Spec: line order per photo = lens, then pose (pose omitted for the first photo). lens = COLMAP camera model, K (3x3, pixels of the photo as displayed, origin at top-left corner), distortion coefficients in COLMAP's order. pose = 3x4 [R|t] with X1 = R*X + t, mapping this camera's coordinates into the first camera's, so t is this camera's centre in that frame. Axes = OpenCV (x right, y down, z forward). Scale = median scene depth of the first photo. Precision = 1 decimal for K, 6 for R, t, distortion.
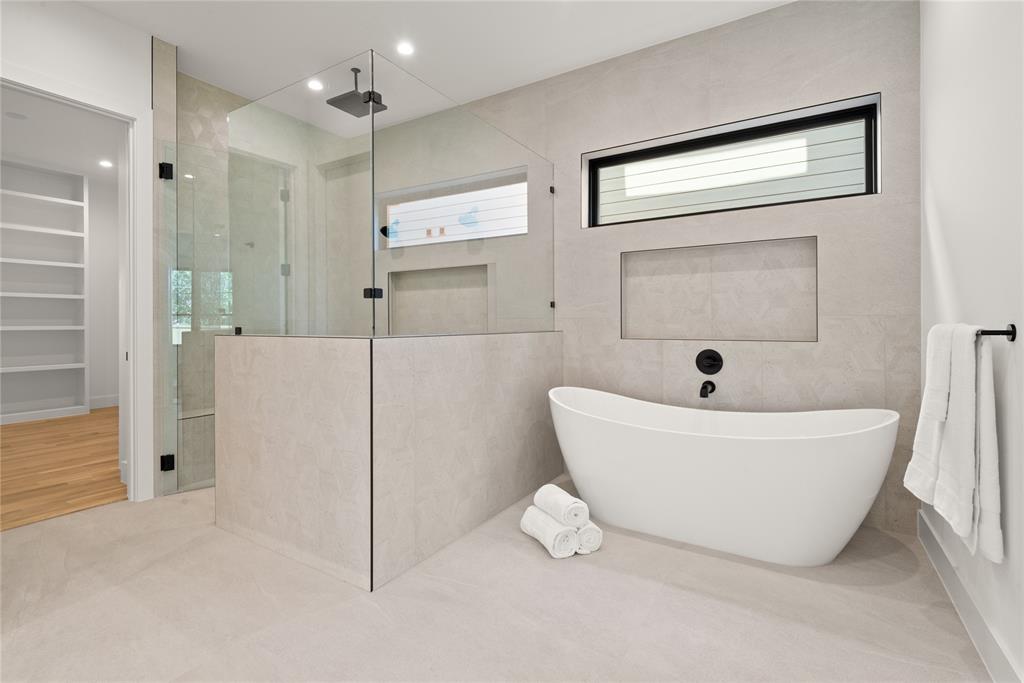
lens RADIAL K [[482.7, 0, 509.9], [0, 482.7, 337.5], [0, 0, 1]] dist [0.003258, 0.000143]
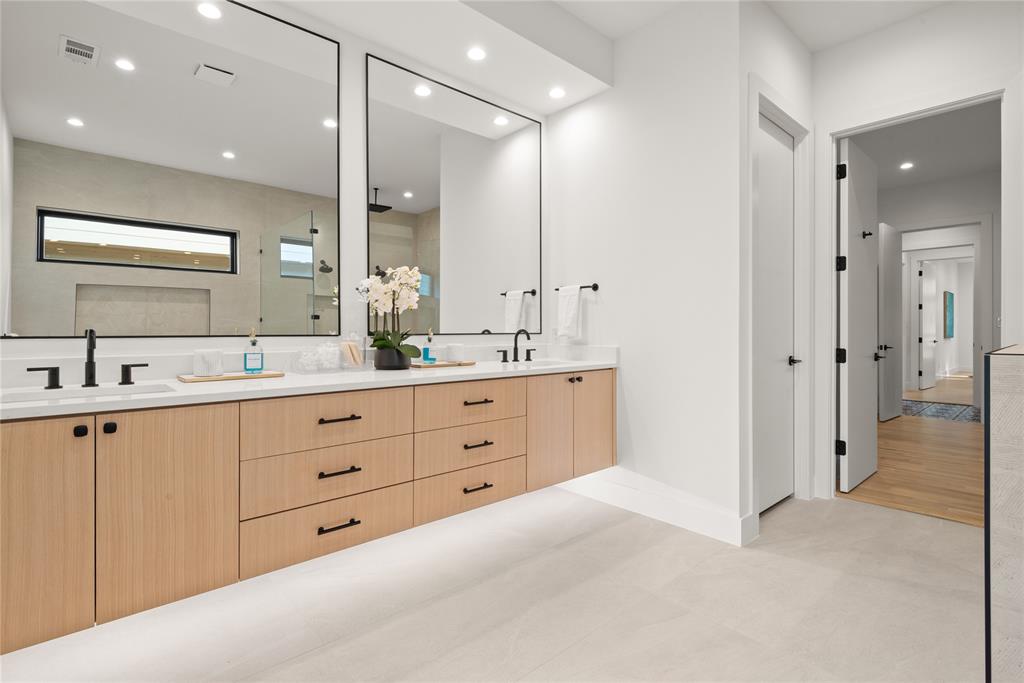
lens RADIAL K [[477.1, 0, 513.6], [0, 477.1, 339.8], [0, 0, 1]] dist [0.025952, -0.012156]
pose [[-0.268504, 0.019111, -0.963089, 0.257901], [-0.028723, 0.999200, 0.027835, -0.008880], [0.962850, 0.035136, -0.267740, 0.354253]]
